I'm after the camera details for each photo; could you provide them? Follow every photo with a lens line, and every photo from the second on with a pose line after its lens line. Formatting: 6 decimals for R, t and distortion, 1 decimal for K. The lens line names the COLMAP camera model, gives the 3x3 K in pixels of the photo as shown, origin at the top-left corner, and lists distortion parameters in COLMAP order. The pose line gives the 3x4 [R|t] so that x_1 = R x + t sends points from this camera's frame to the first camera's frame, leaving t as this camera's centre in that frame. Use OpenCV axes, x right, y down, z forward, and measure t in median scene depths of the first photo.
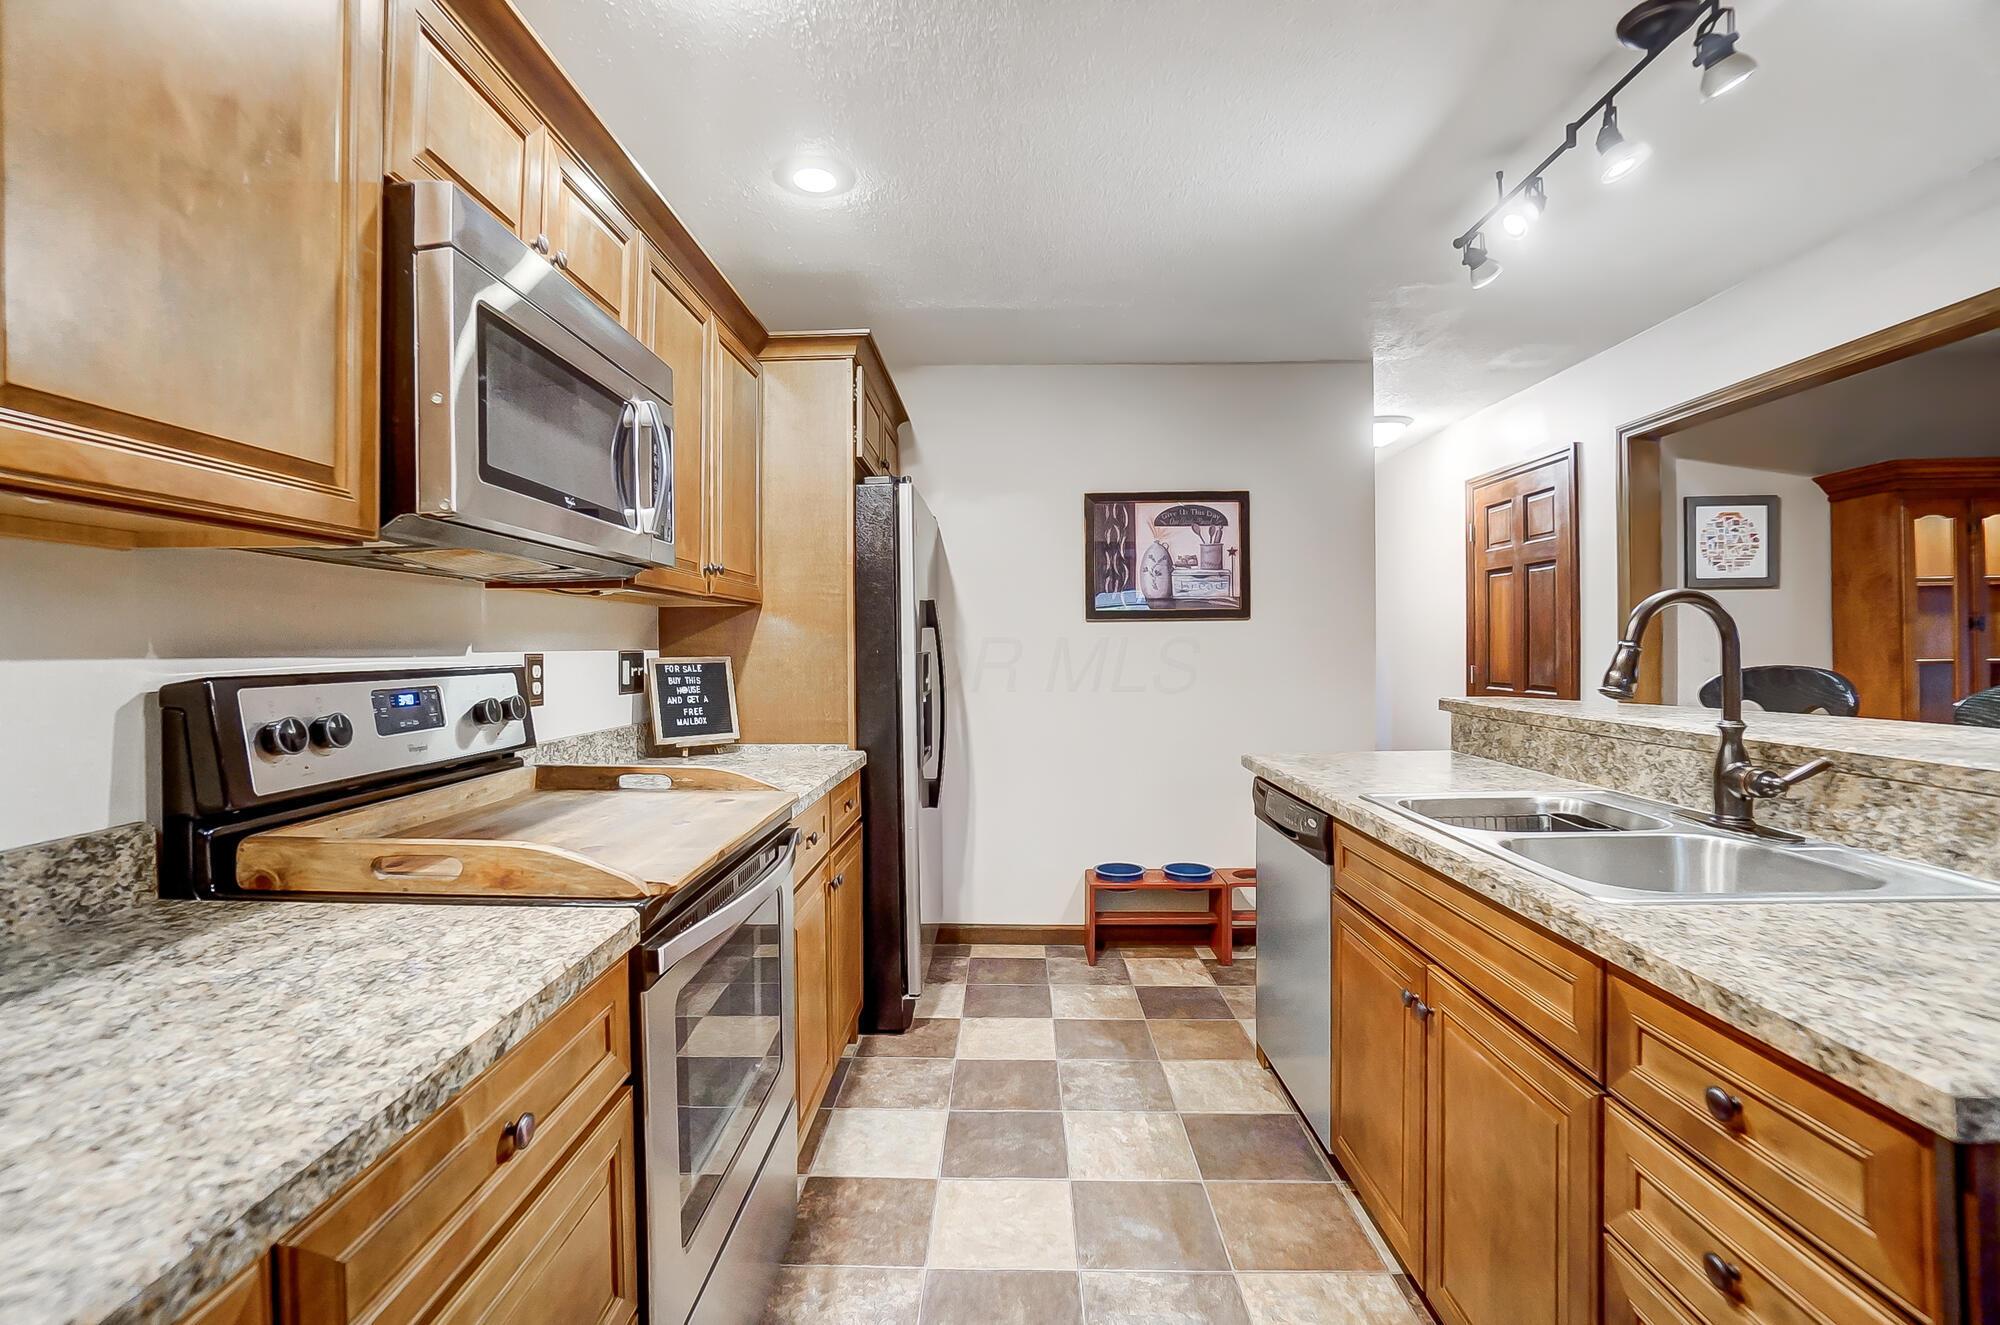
lens RADIAL K [[922.3, 0, 996.1], [0, 922.3, 647.4], [0, 0, 1]] dist [-0.001015, -0.000049]
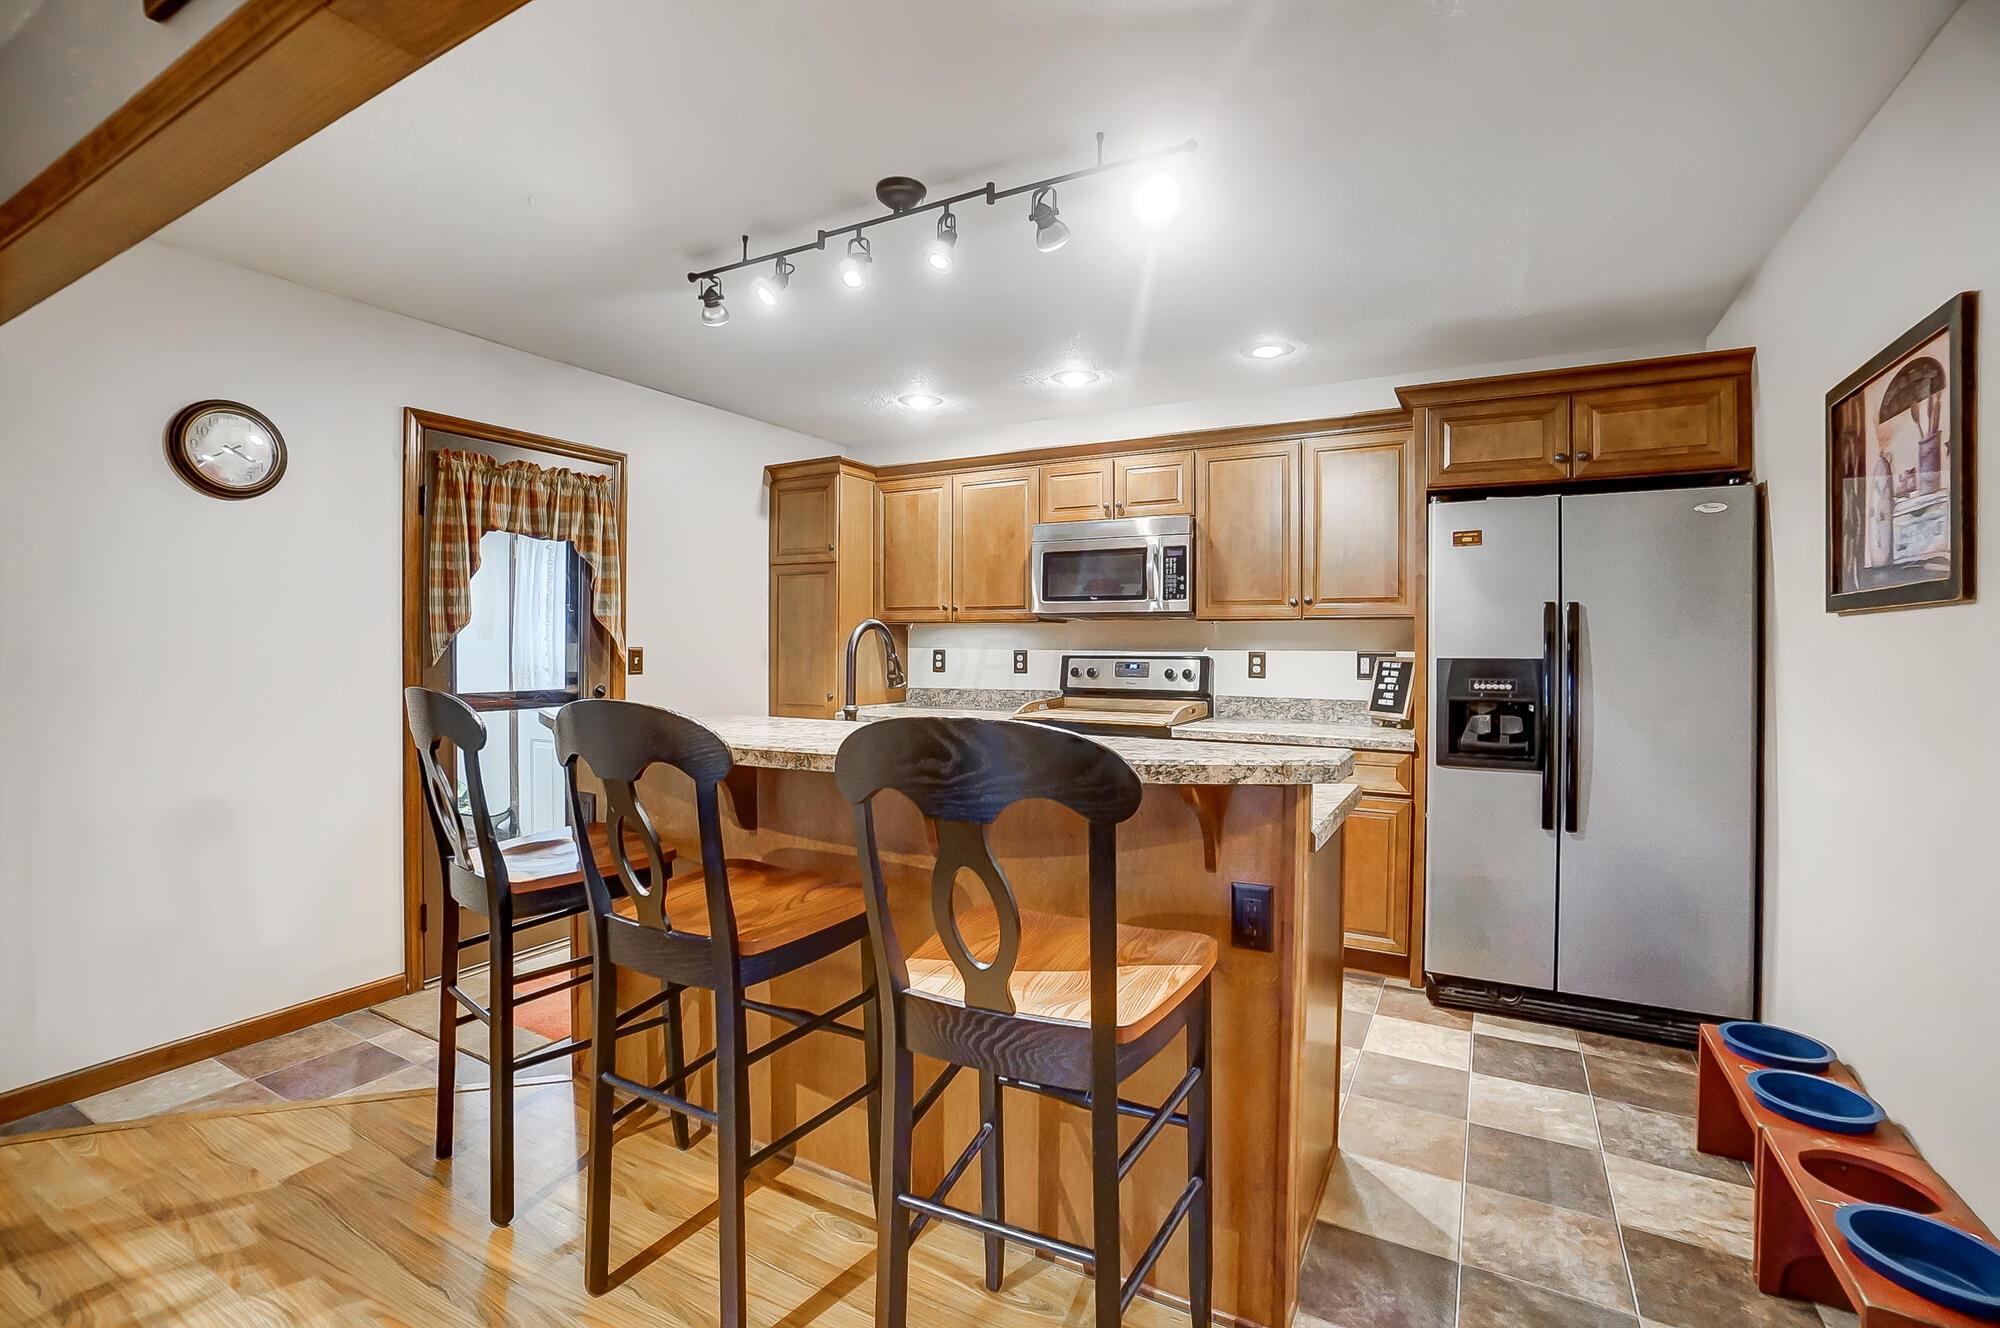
lens RADIAL K [[922.3, 0, 994.7], [0, 922.3, 653.3], [0, 0, 1]] dist [-0.001015, -0.000049]
pose [[-0.480601, 0.018356, -0.876747, 1.120233], [0.001641, 0.999798, 0.020033, -0.022309], [0.876938, 0.008189, -0.480534, 1.084168]]
